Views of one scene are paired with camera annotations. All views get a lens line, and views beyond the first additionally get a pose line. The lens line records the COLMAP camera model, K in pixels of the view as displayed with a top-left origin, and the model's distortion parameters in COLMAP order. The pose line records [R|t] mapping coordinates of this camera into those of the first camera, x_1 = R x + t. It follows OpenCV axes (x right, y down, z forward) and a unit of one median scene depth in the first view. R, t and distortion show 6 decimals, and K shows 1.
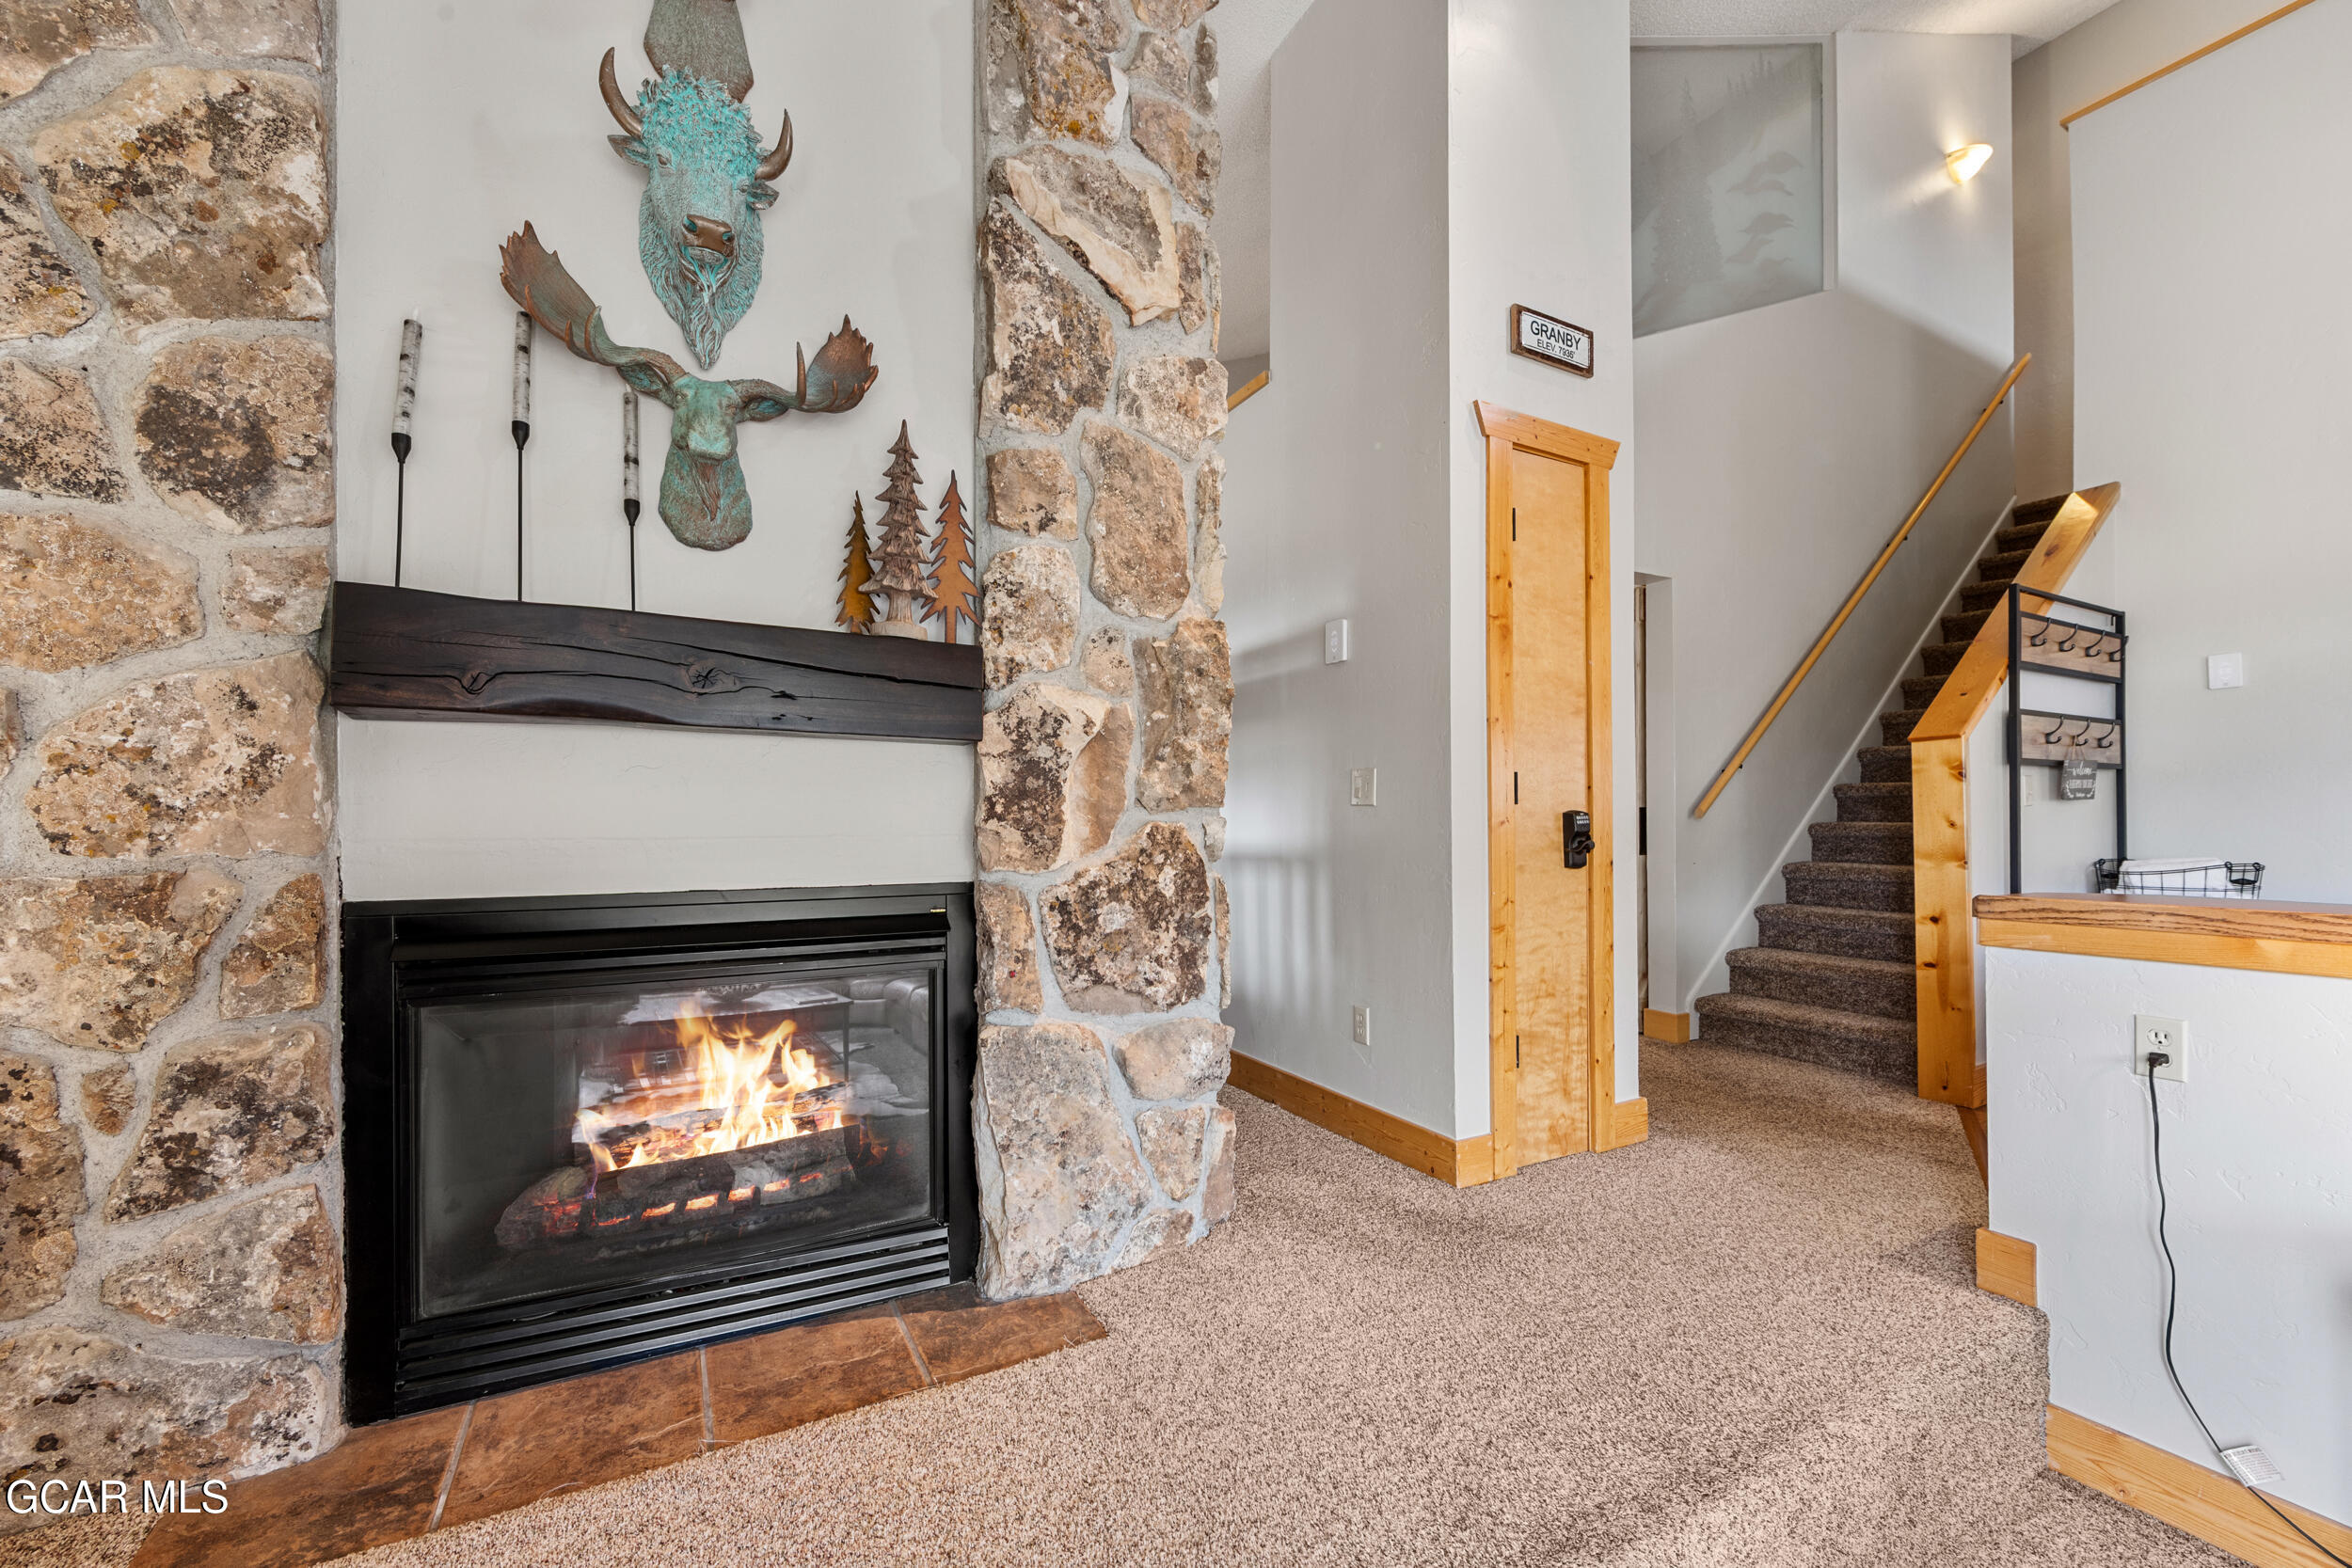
lens RADIAL K [[927.5, 0, 1185.4], [0, 927.5, 822.5], [0, 0, 1]] dist [-0.000942, -0.001207]
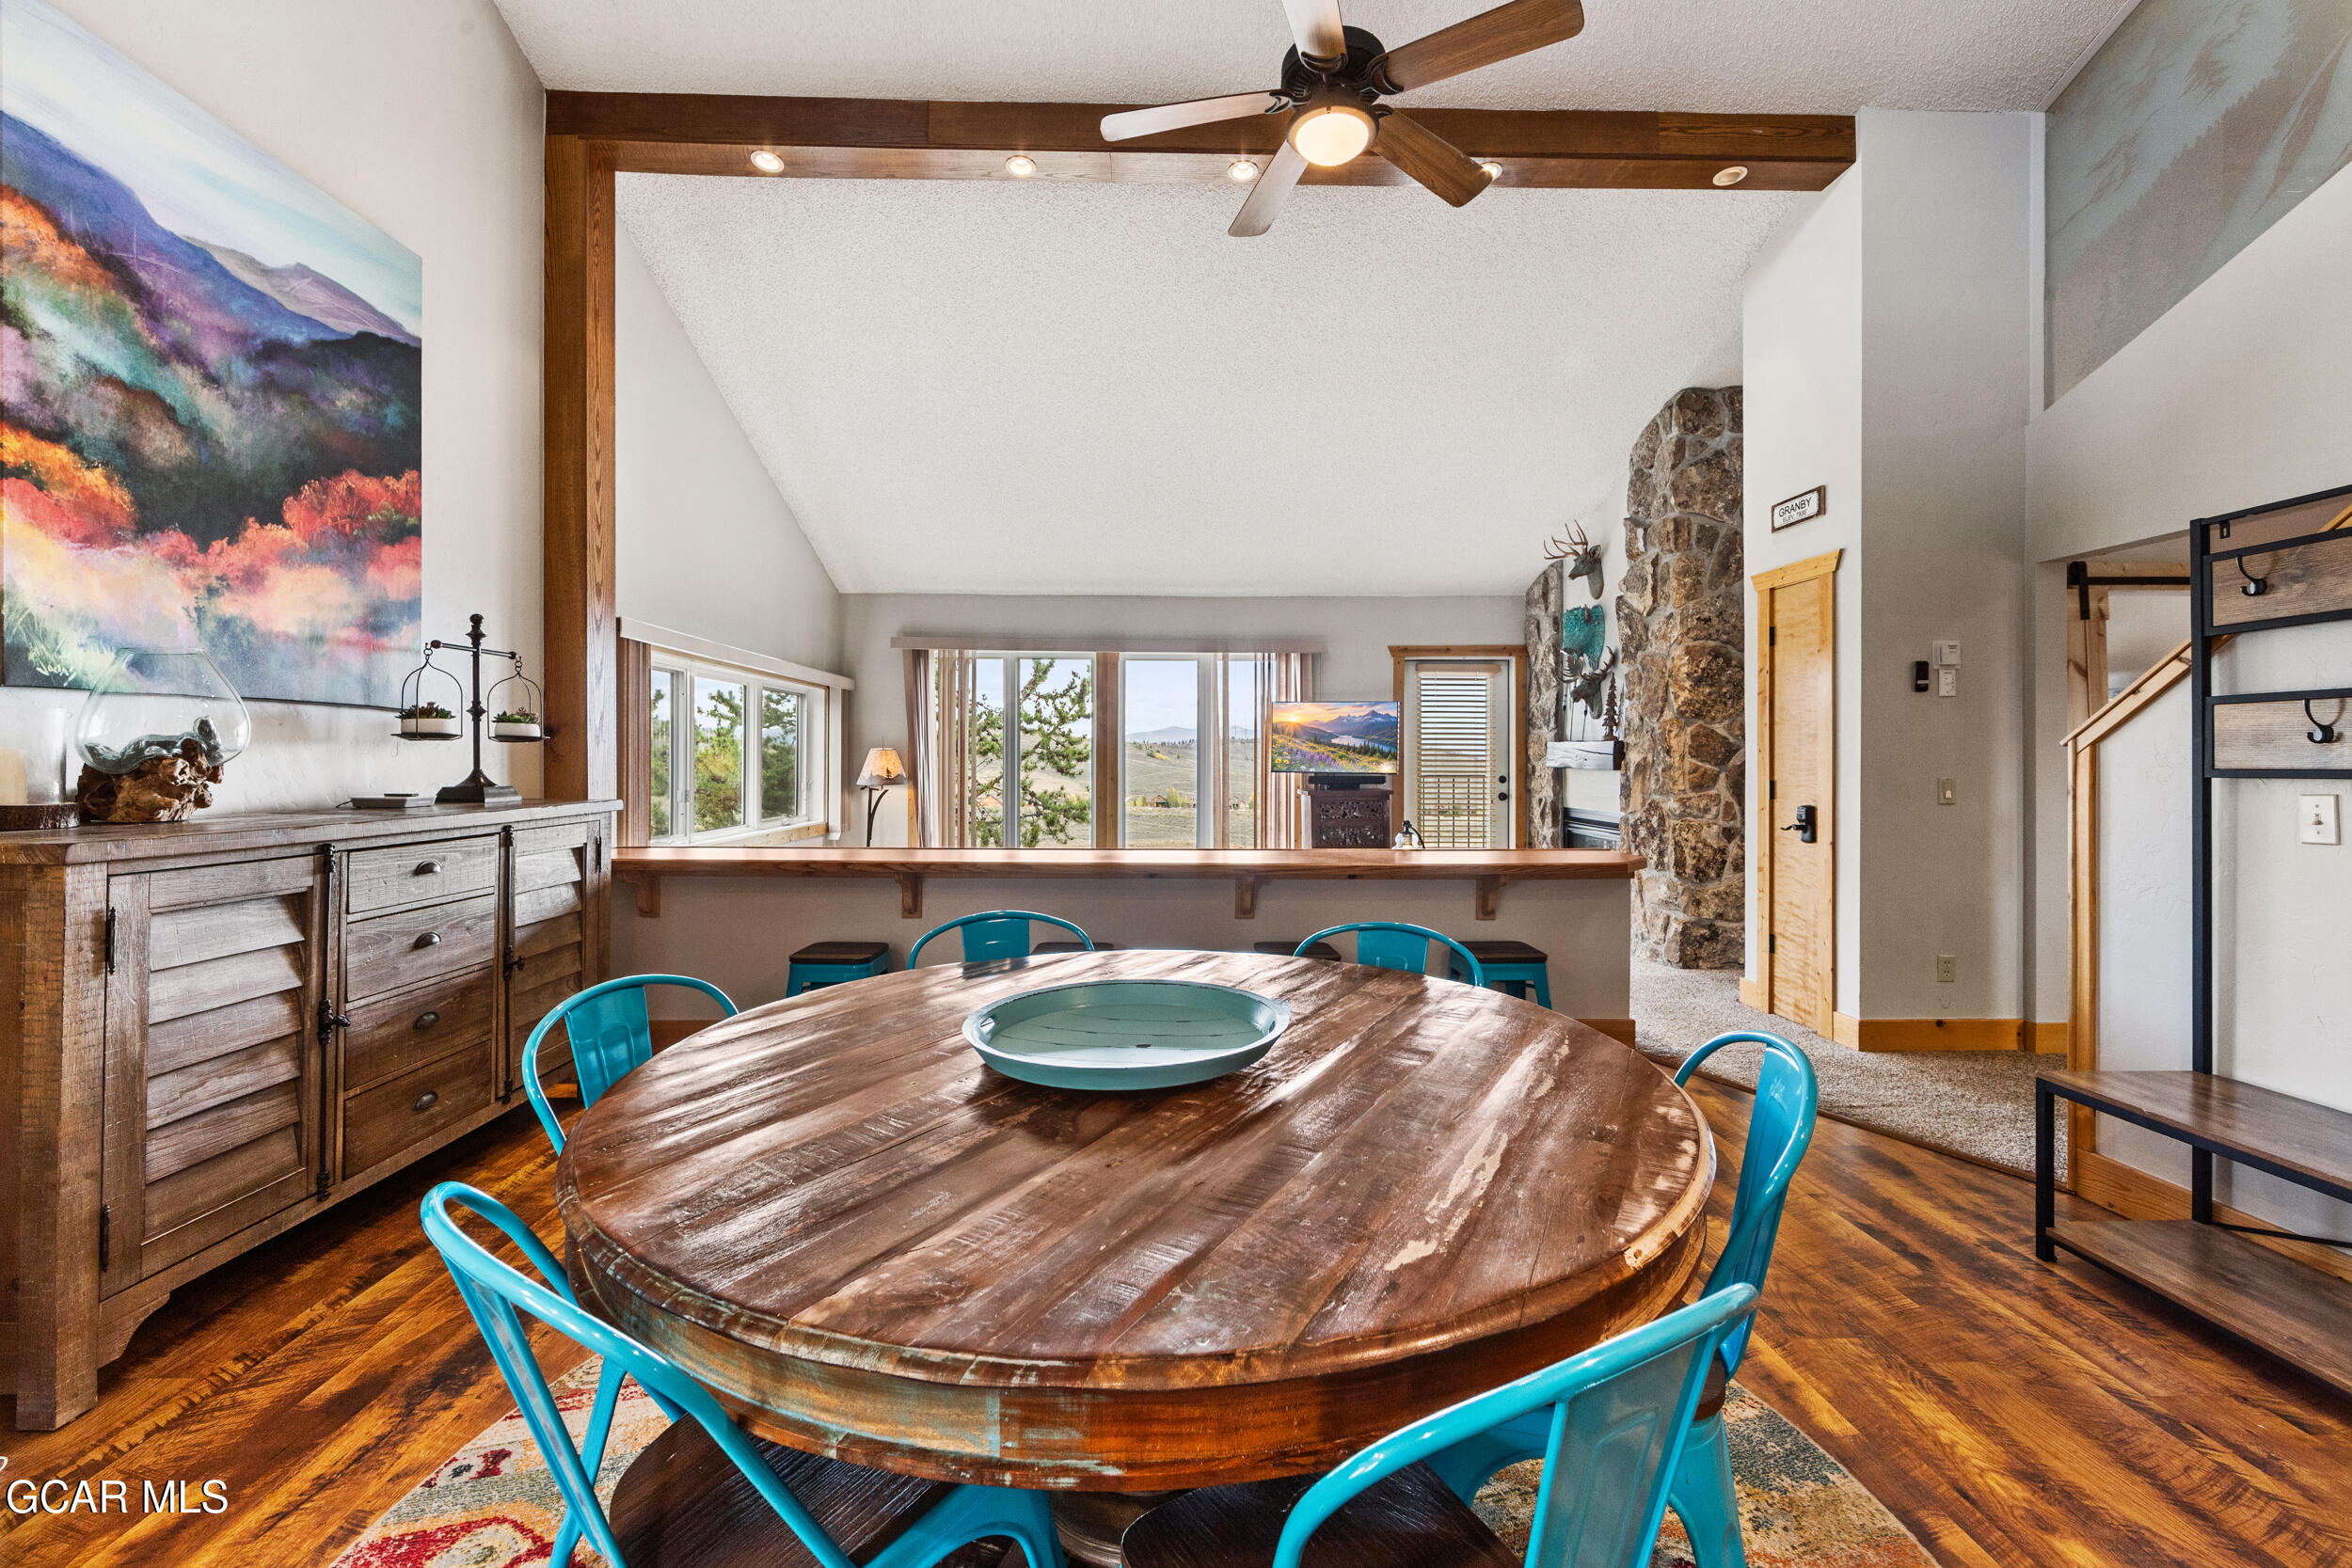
lens RADIAL K [[927.5, 0, 1172.1], [0, 927.5, 758.9], [0, 0, 1]] dist [-0.000942, -0.001207]
pose [[-0.460190, 0.004276, -0.887810, 2.944526], [0.000790, 0.999990, 0.004406, -0.126814], [0.887820, 0.001326, -0.460189, 0.994467]]
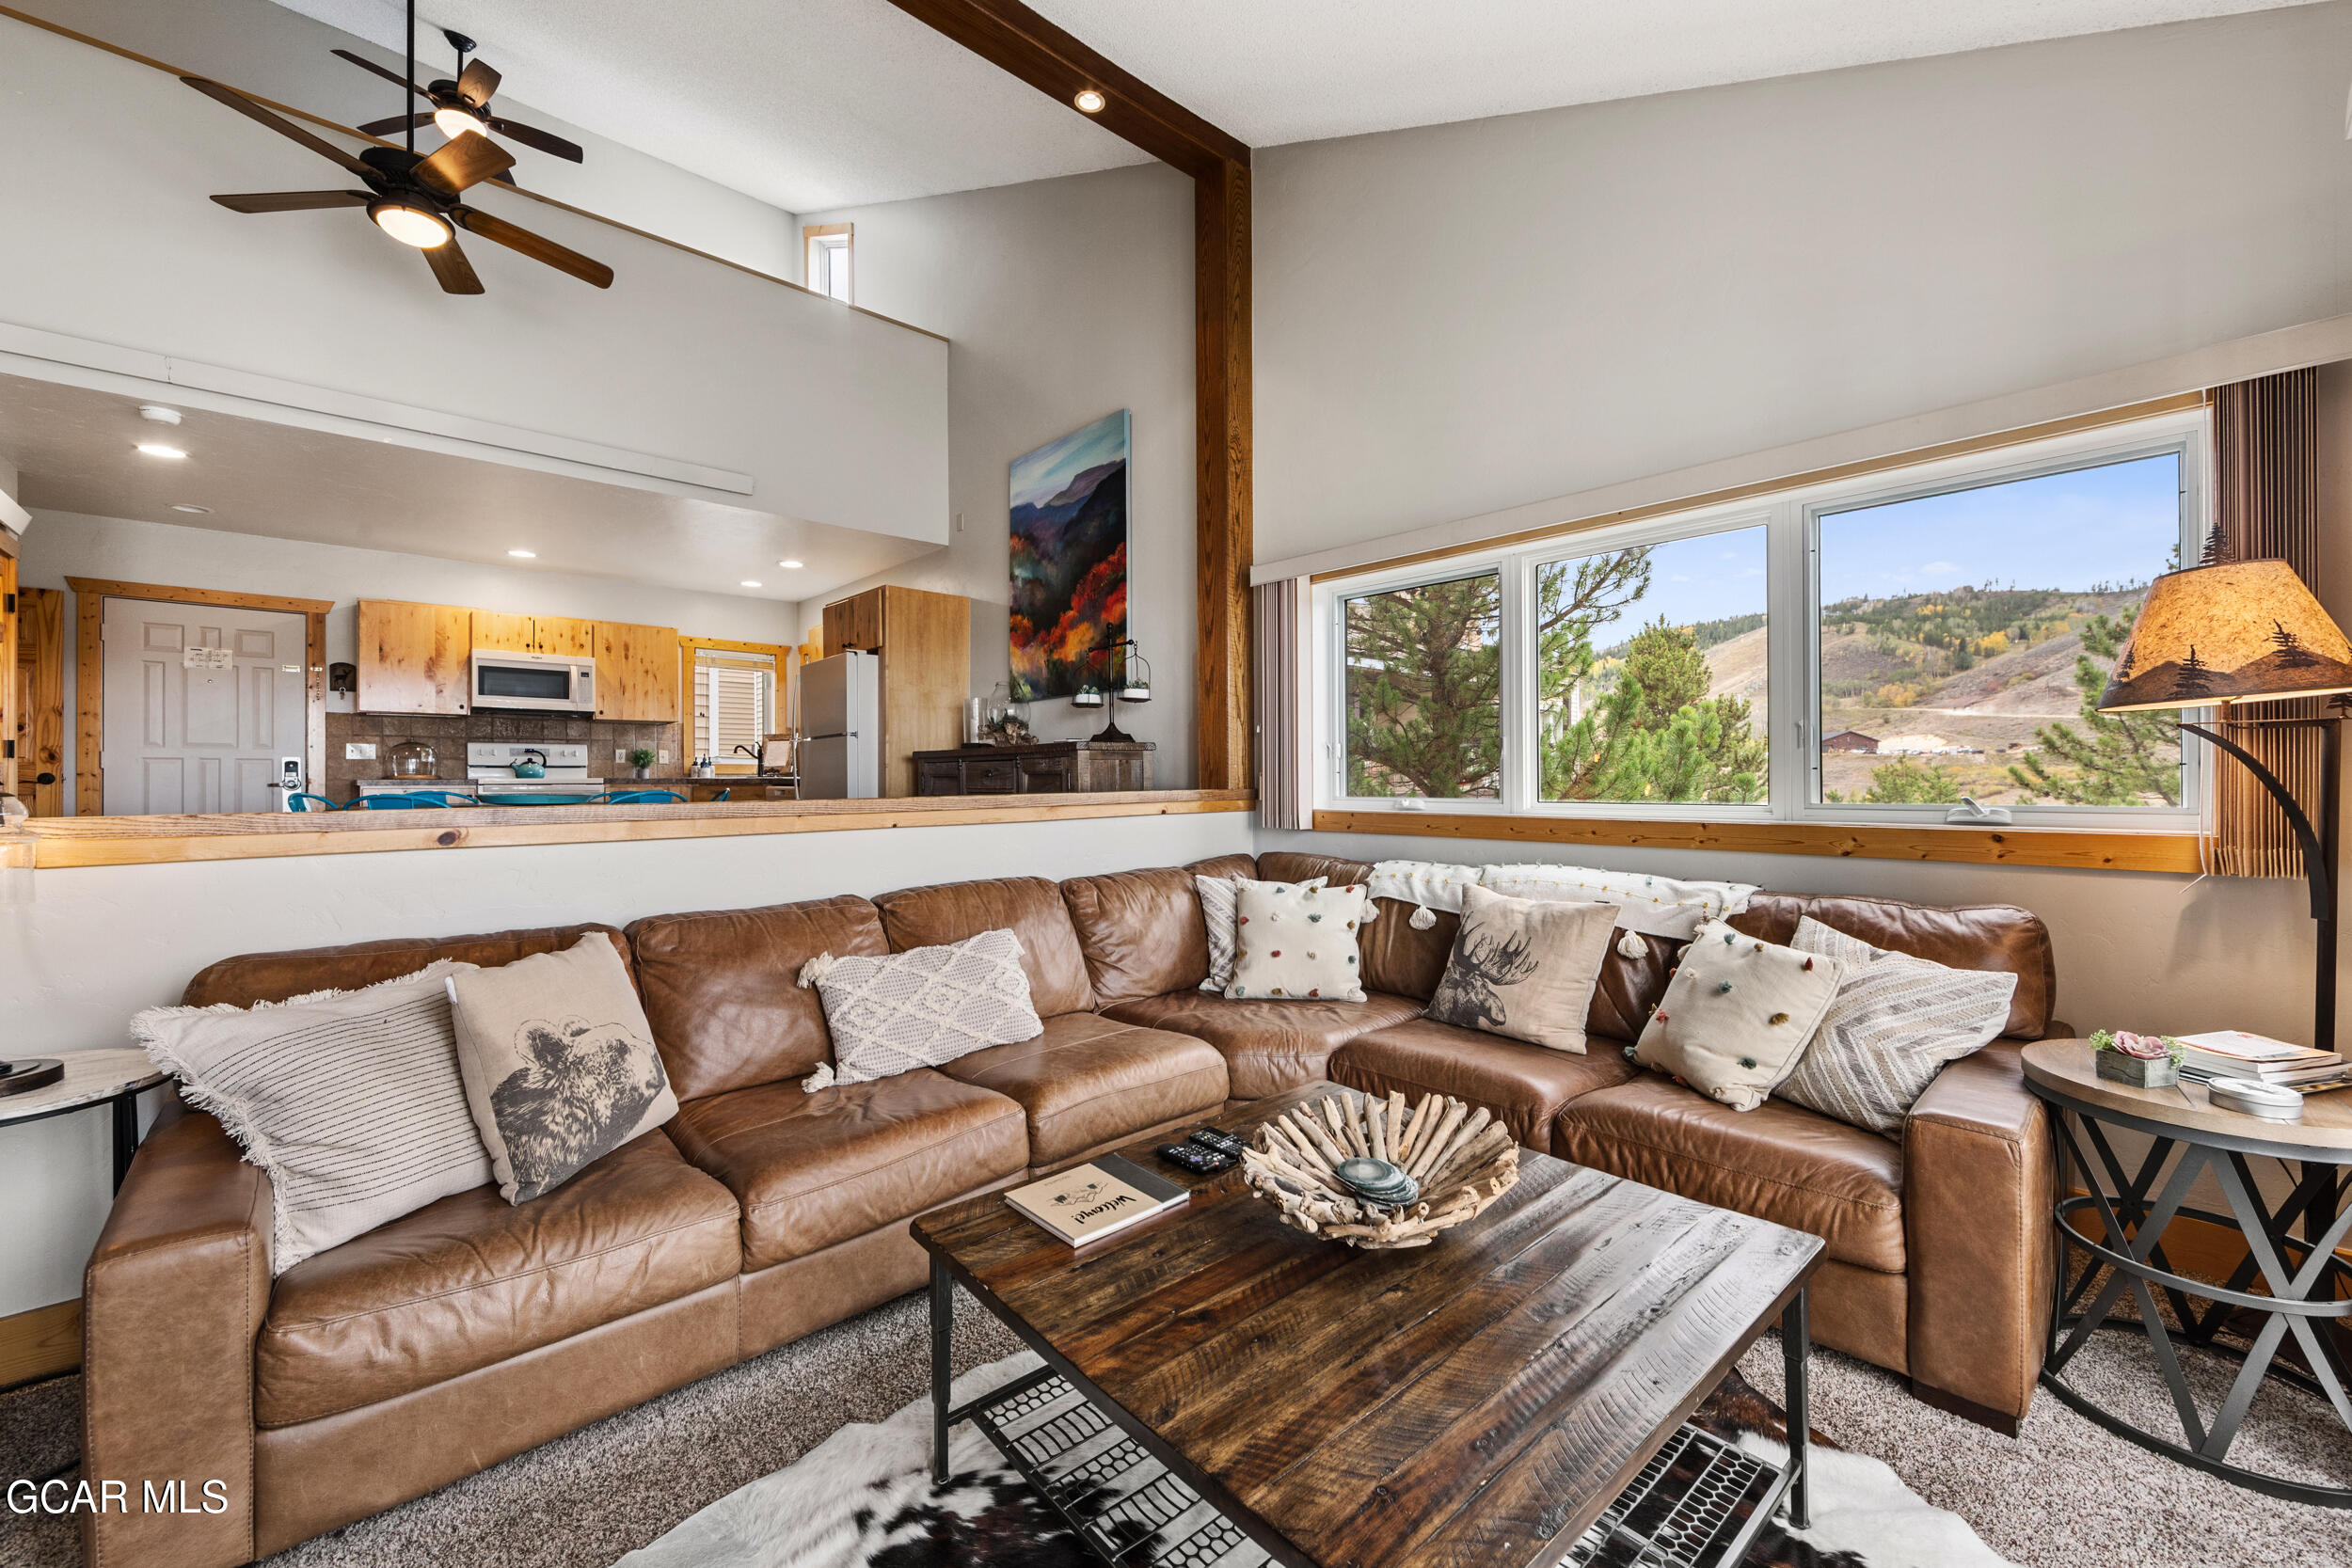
lens RADIAL K [[927.5, 0, 1175.8], [0, 927.5, 767.8], [0, 0, 1]] dist [-0.000942, -0.001207]
pose [[-0.242882, 0.017060, 0.969906, -0.173355], [0.007588, 0.999848, -0.015686, 0.046325], [-0.970026, 0.003550, -0.242975, -0.294814]]
